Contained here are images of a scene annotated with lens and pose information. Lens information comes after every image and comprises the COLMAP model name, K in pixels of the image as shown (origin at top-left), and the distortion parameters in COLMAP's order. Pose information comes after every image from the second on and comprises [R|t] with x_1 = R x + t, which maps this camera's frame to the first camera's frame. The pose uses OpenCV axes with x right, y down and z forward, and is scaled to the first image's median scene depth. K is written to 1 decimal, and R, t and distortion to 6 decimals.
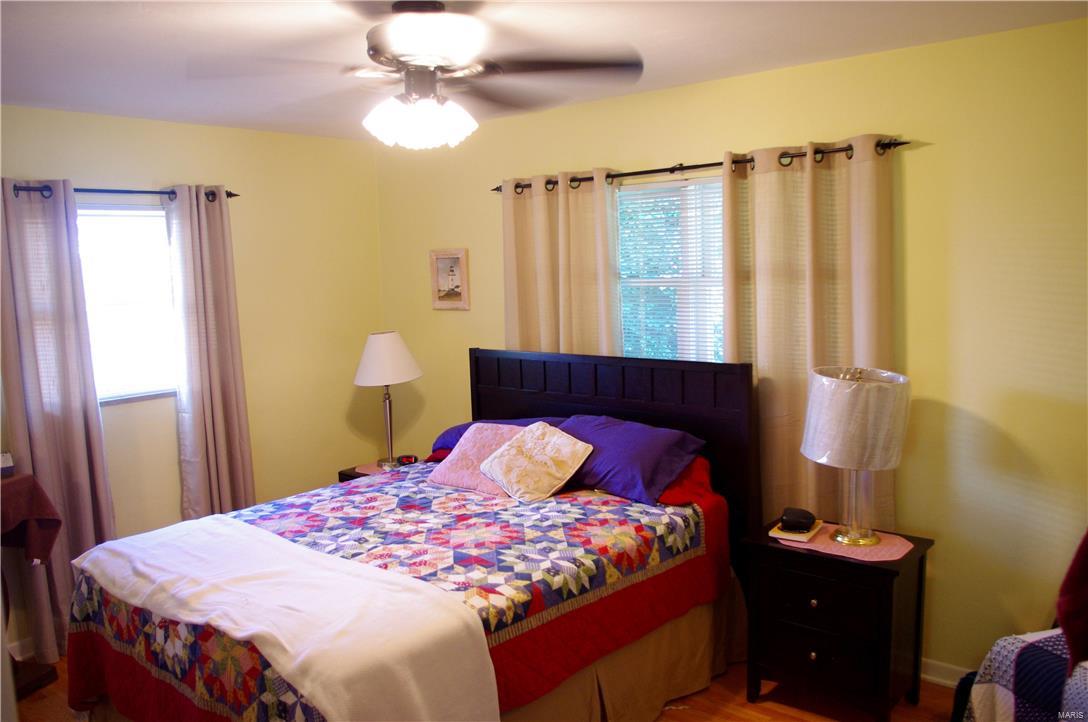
lens RADIAL K [[844.8, 0, 542.6], [0, 844.8, 367.7], [0, 0, 1]] dist [-0.086333, 0.033816]
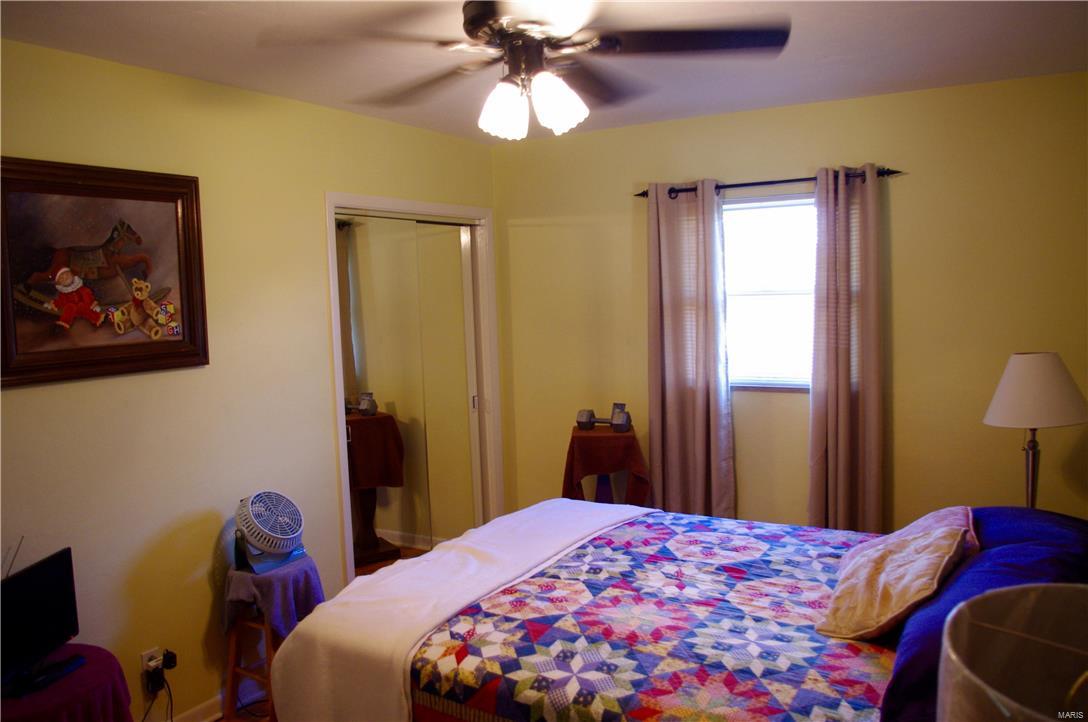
lens RADIAL K [[844.8, 0, 542.6], [0, 844.8, 367.7], [0, 0, 1]] dist [-0.086333, 0.033816]
pose [[0.155786, 0.126881, -0.979608, 0.607260], [-0.085891, 0.989700, 0.114529, -0.106423], [0.984050, 0.066297, 0.165079, 0.733580]]
